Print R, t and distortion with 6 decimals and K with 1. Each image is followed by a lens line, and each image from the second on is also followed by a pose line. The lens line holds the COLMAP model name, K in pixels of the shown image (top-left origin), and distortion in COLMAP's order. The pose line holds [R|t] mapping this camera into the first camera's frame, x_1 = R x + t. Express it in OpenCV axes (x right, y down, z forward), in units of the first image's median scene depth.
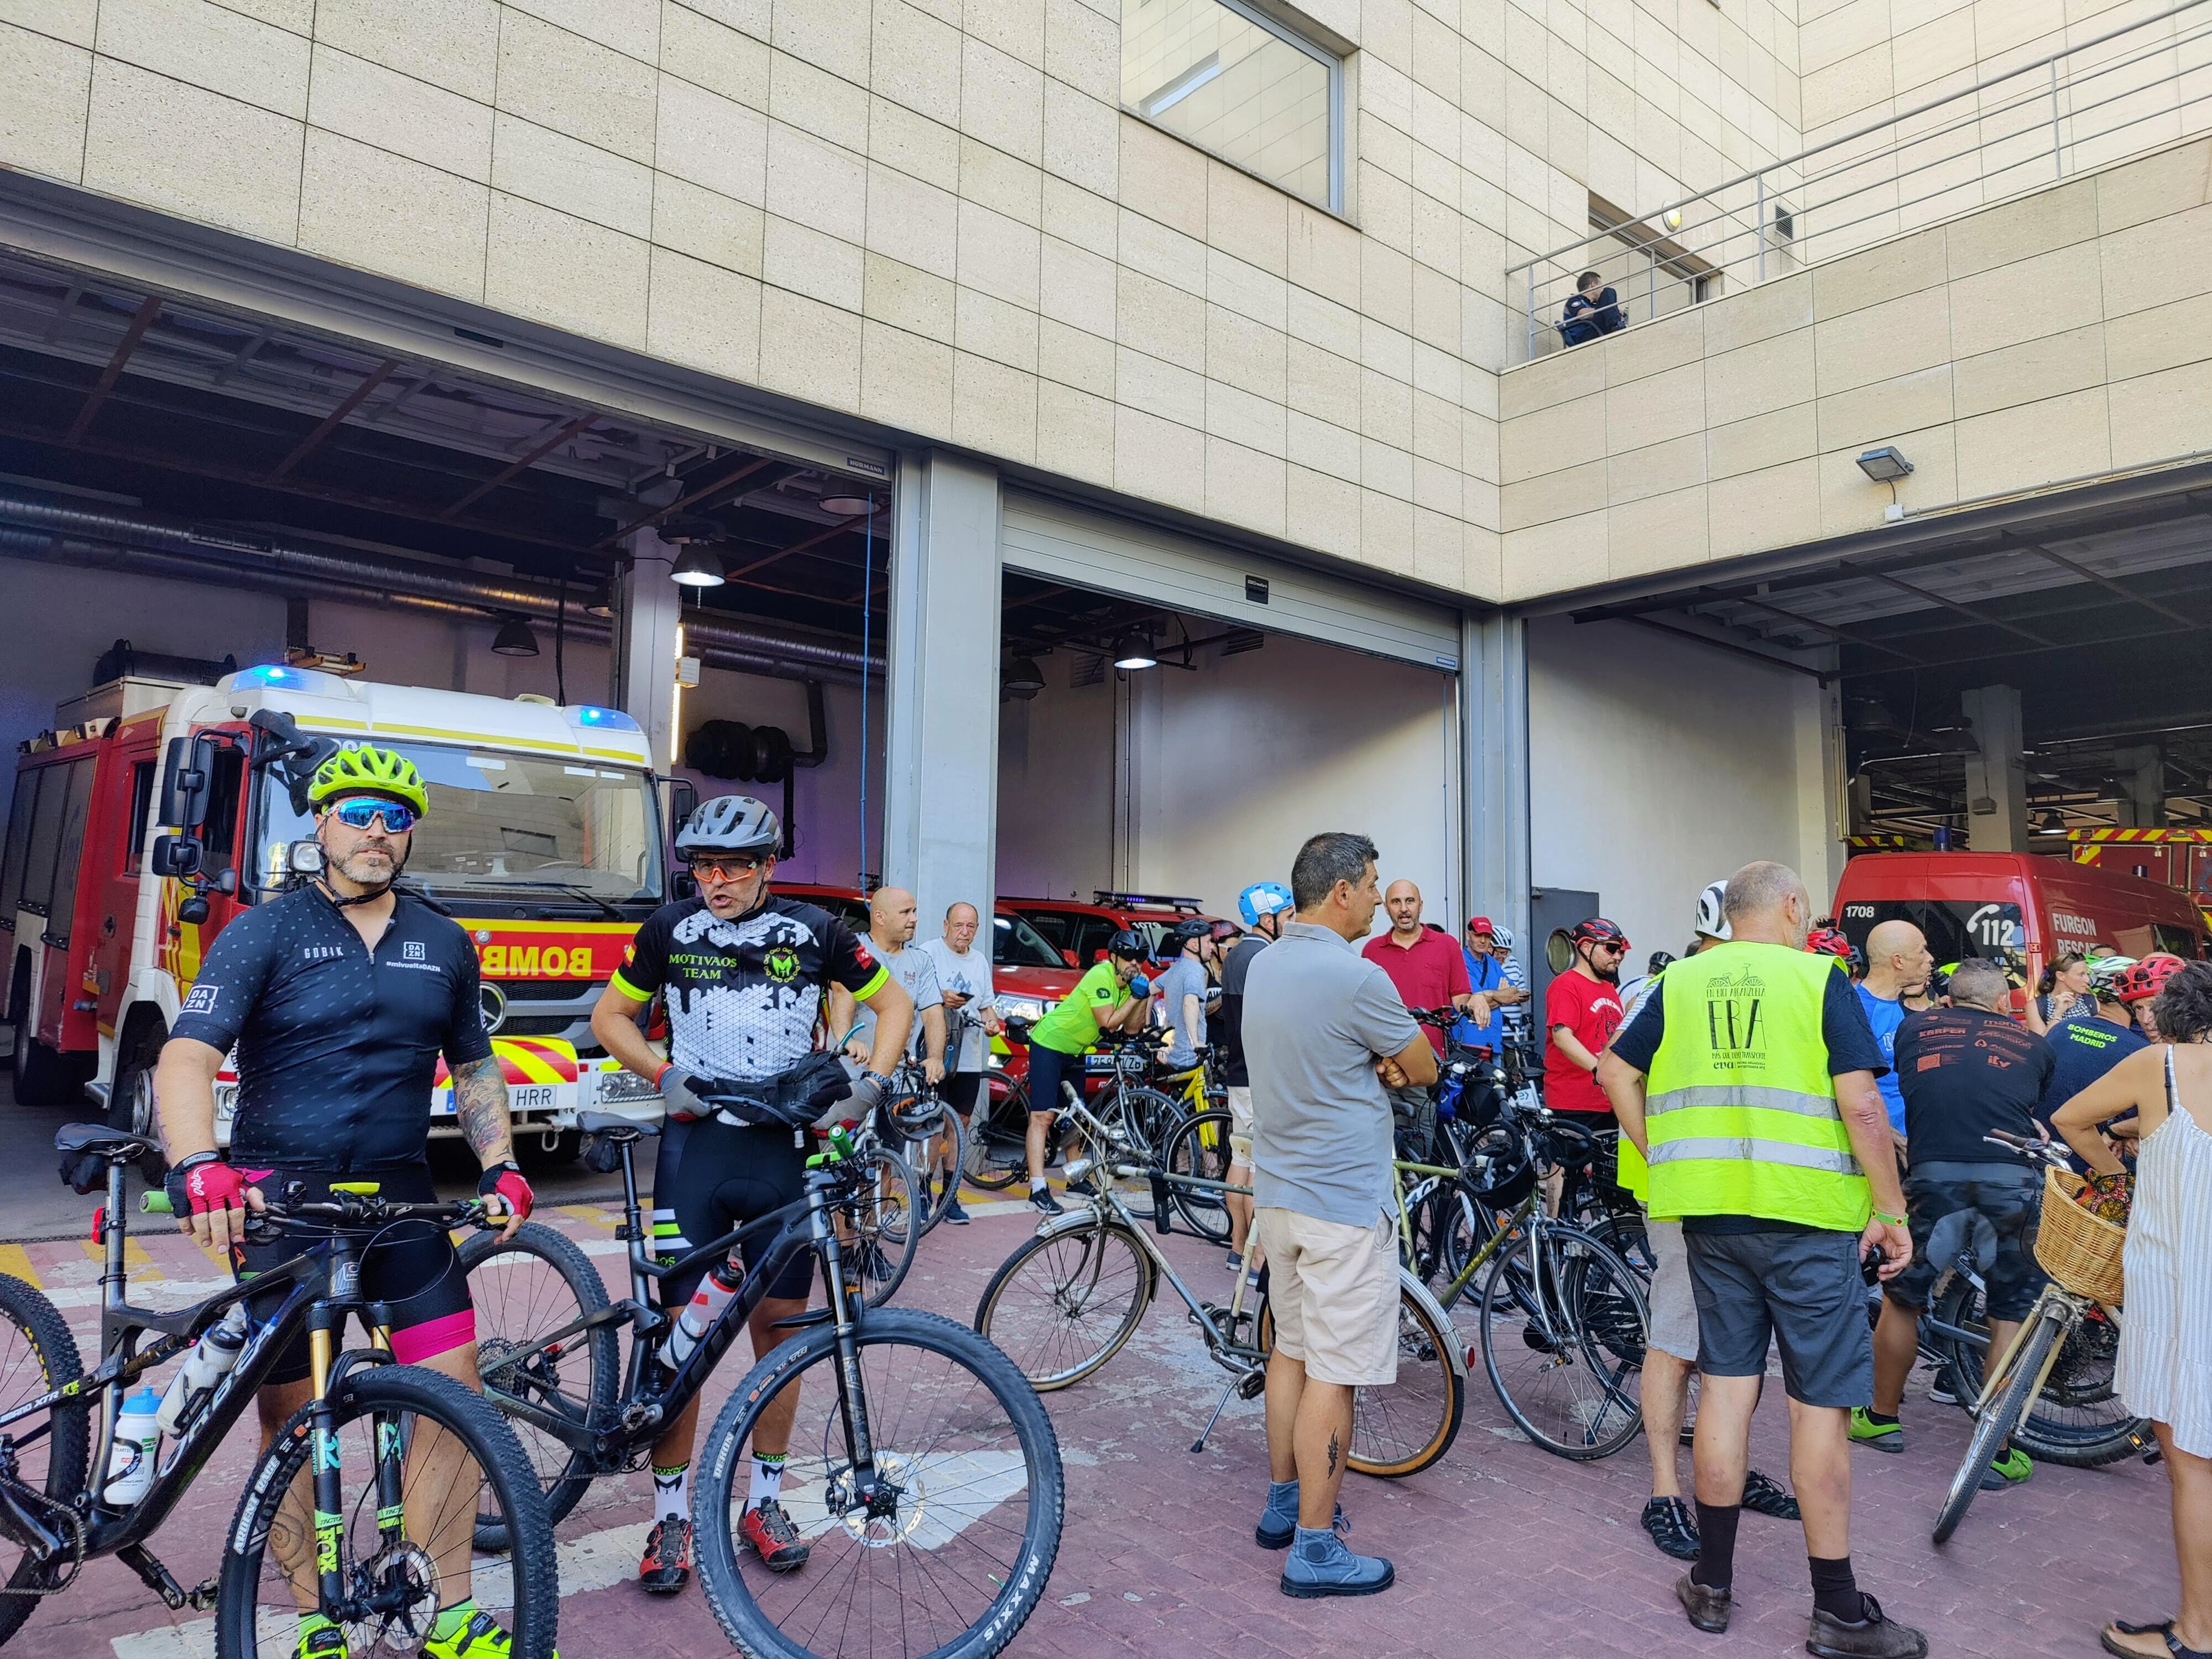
lens RADIAL K [[1537.1, 0, 1074.9], [0, 1537.1, 844.3], [0, 0, 1]] dist [0.038377, -0.062009]
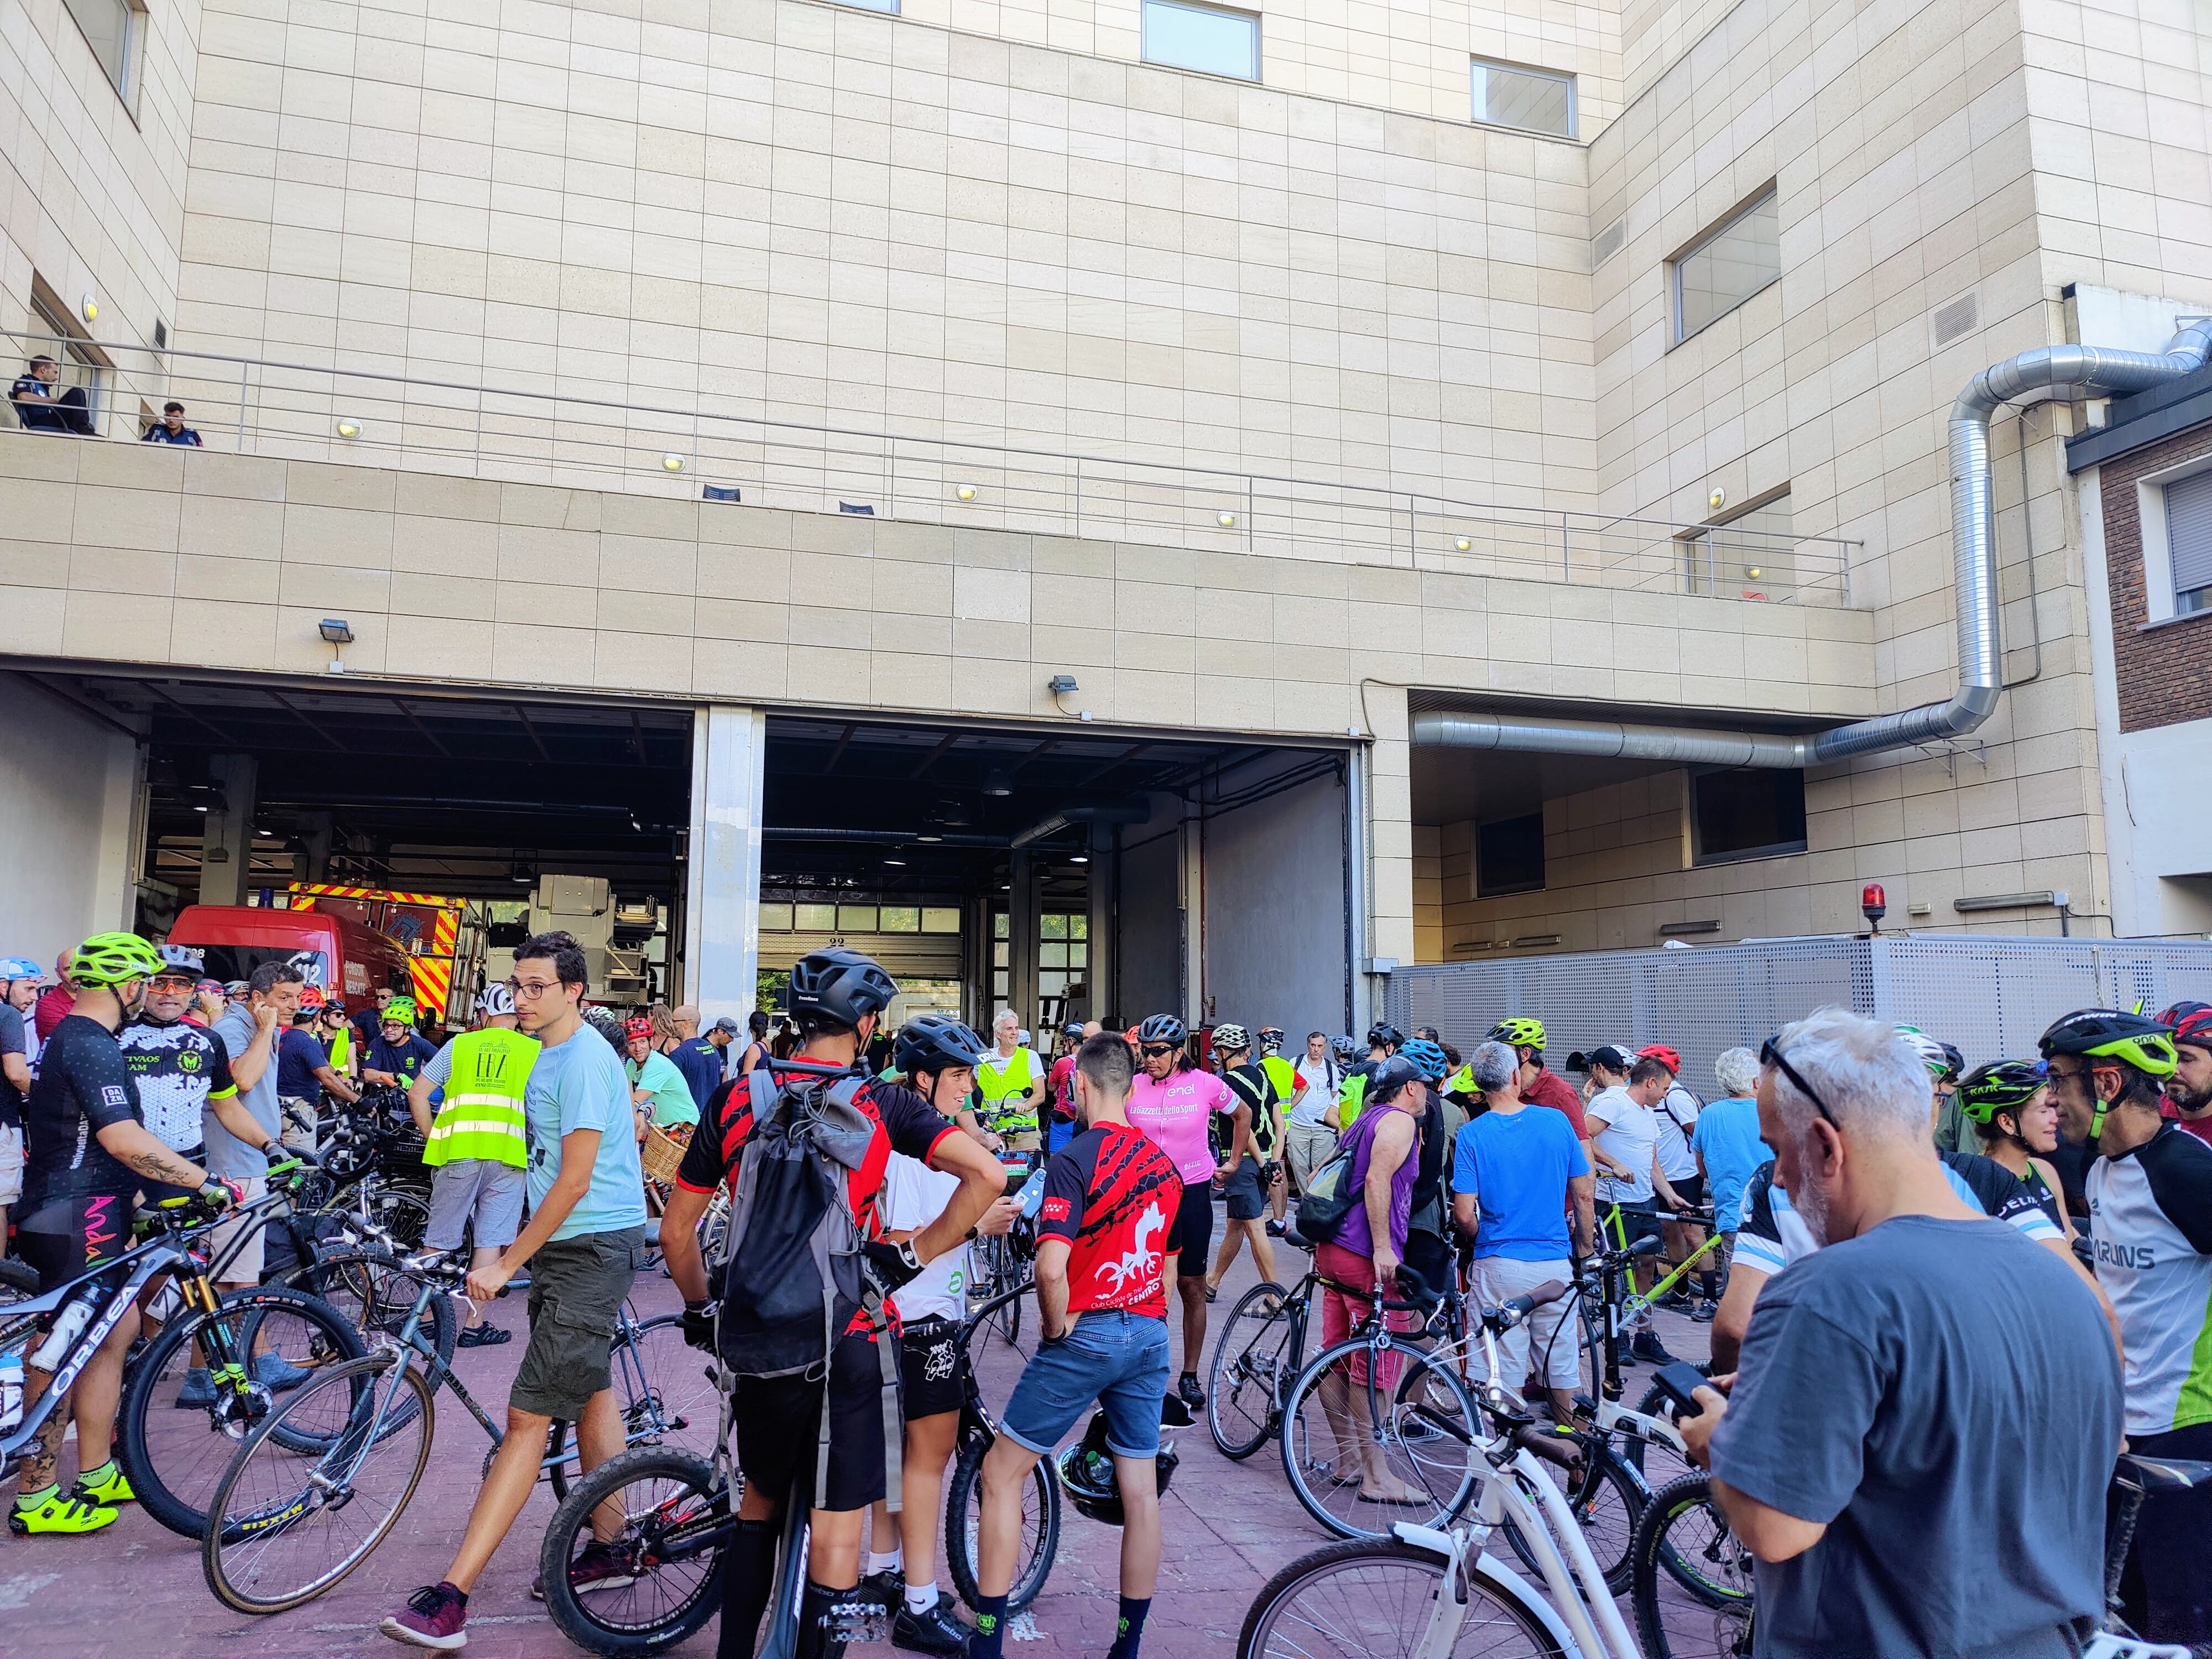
lens RADIAL K [[1551.5, 0, 1095.8], [0, 1551.5, 822.0], [0, 0, 1]] dist [0.038020, -0.034781]
pose [[0.406917, 0.103944, 0.907532, -0.406866], [-0.089142, 0.993281, -0.073796, -0.039831], [-0.909105, -0.050870, 0.413449, -0.170035]]
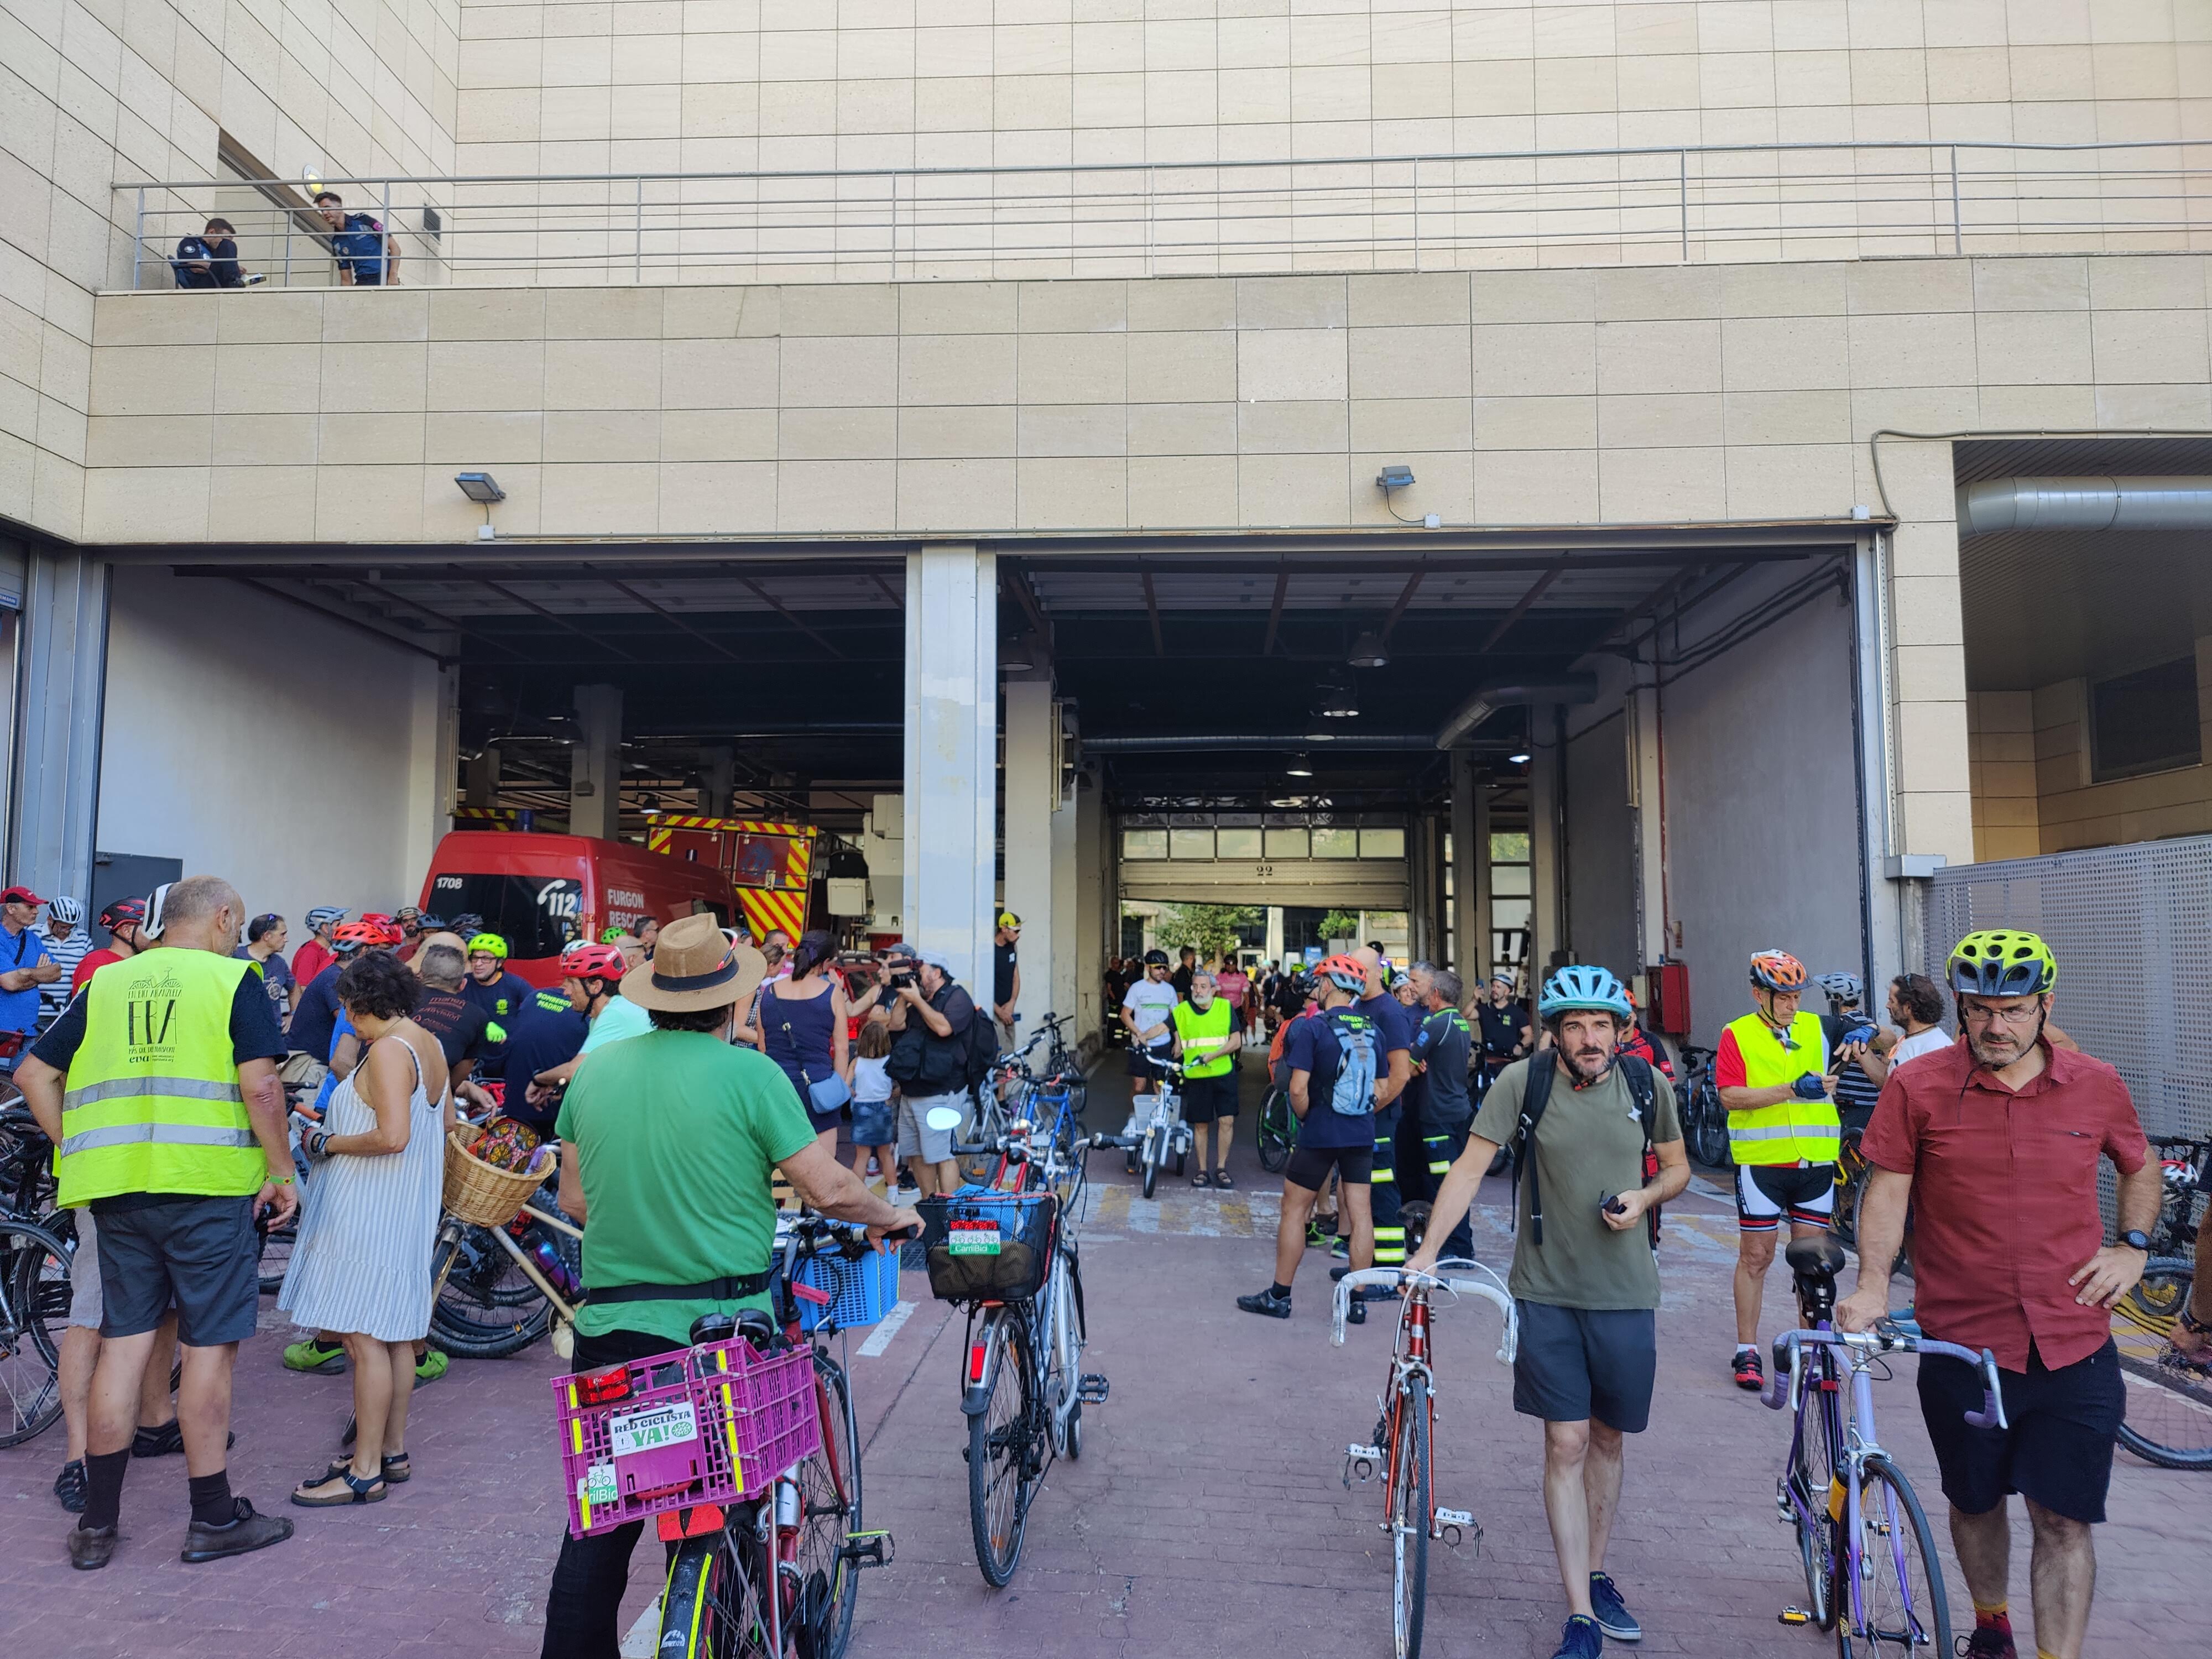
lens RADIAL K [[1551.5, 0, 1095.8], [0, 1551.5, 822.0], [0, 0, 1]] dist [0.038020, -0.034781]
pose [[0.682157, 0.050195, 0.729481, 0.019669], [-0.062321, 0.998002, -0.010394, -0.022295], [-0.728545, -0.038371, 0.683922, -0.101989]]
